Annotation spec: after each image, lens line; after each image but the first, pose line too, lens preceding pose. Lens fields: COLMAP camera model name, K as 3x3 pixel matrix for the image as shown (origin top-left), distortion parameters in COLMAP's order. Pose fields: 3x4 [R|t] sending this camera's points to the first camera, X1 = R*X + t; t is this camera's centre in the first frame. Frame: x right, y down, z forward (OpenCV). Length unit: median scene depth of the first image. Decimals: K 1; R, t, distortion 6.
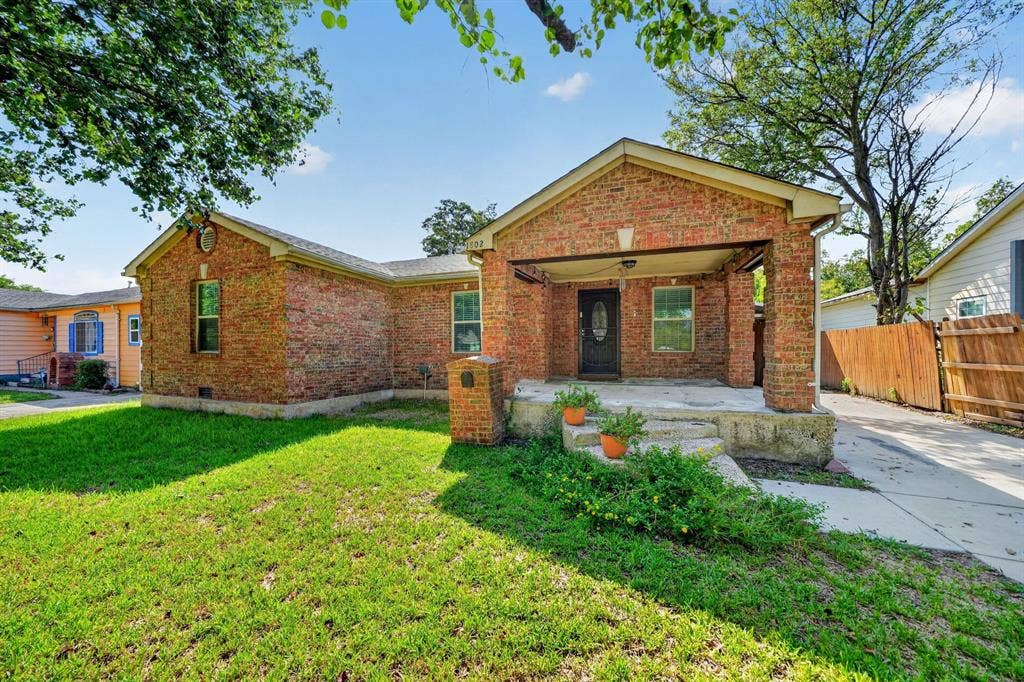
lens RADIAL K [[392.0, 0, 490.7], [0, 392.0, 347.3], [0, 0, 1]] dist [-0.010534, 0.001313]
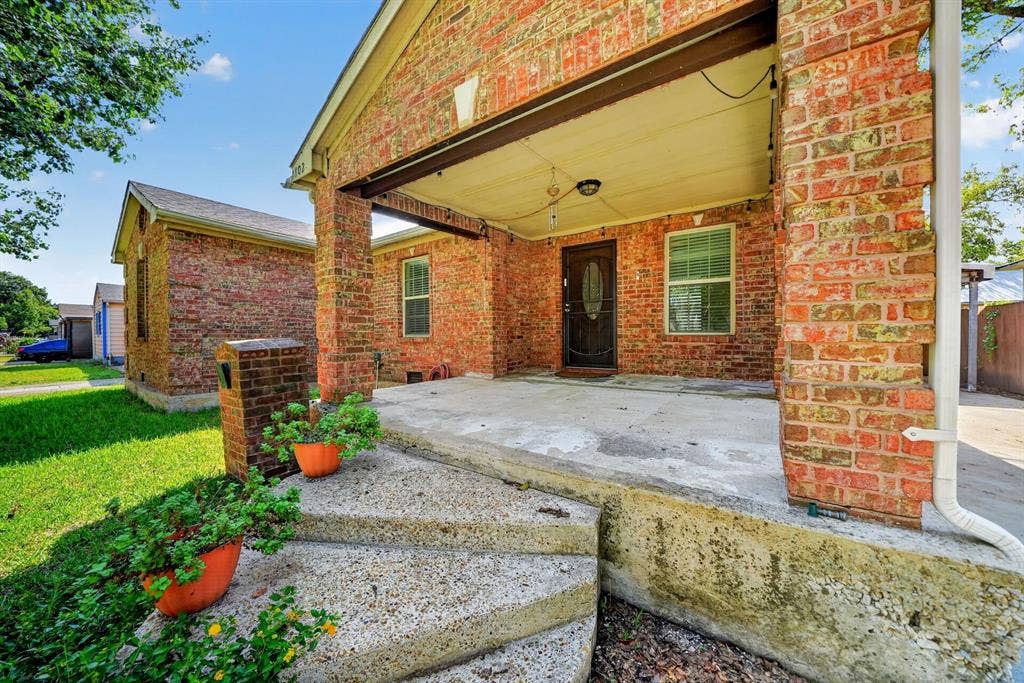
lens RADIAL K [[362.3, 0, 507.3], [0, 362.3, 337.2], [0, 0, 1]] dist [-0.014576, 0.000200]
pose [[0.959168, -0.000326, -0.282838, 0.392811], [0.002256, 0.999976, 0.006496, 0.013710], [0.282829, -0.006869, 0.959146, 0.429685]]
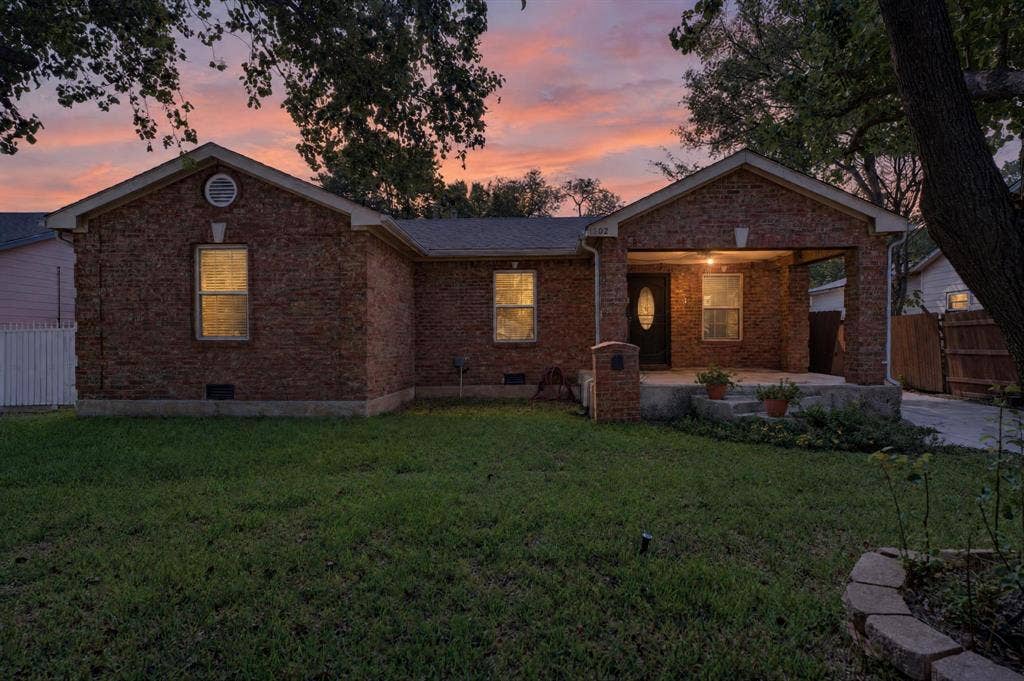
lens RADIAL K [[601.3, 0, 515.0], [0, 601.3, 339.1], [0, 0, 1]] dist [0.043700, 0.002376]
pose [[0.952453, 0.002395, 0.304677, -0.562747], [-0.001291, 0.999992, -0.003826, 0.016853], [-0.304684, 0.003251, 0.952448, -0.322075]]
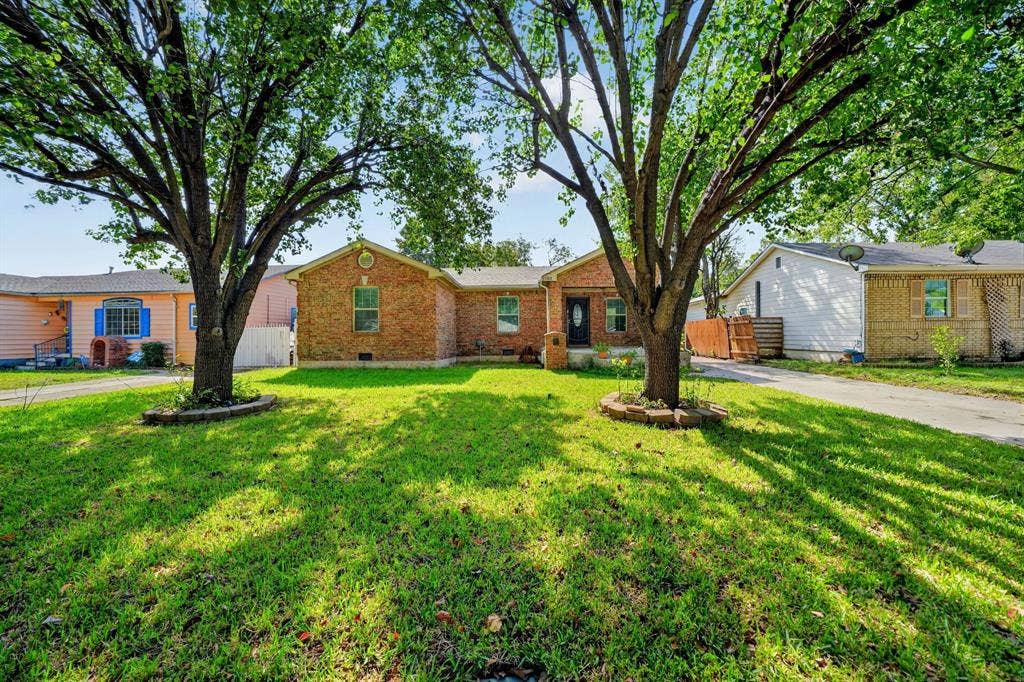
lens RADIAL K [[392.0, 0, 509.1], [0, 392.0, 333.1], [0, 0, 1]] dist [-0.010534, 0.001313]
pose [[0.953997, 0.000083, 0.299817, -0.672893], [0.002983, 0.999948, -0.009770, 0.037728], [-0.299802, 0.010215, 0.953947, -0.718941]]
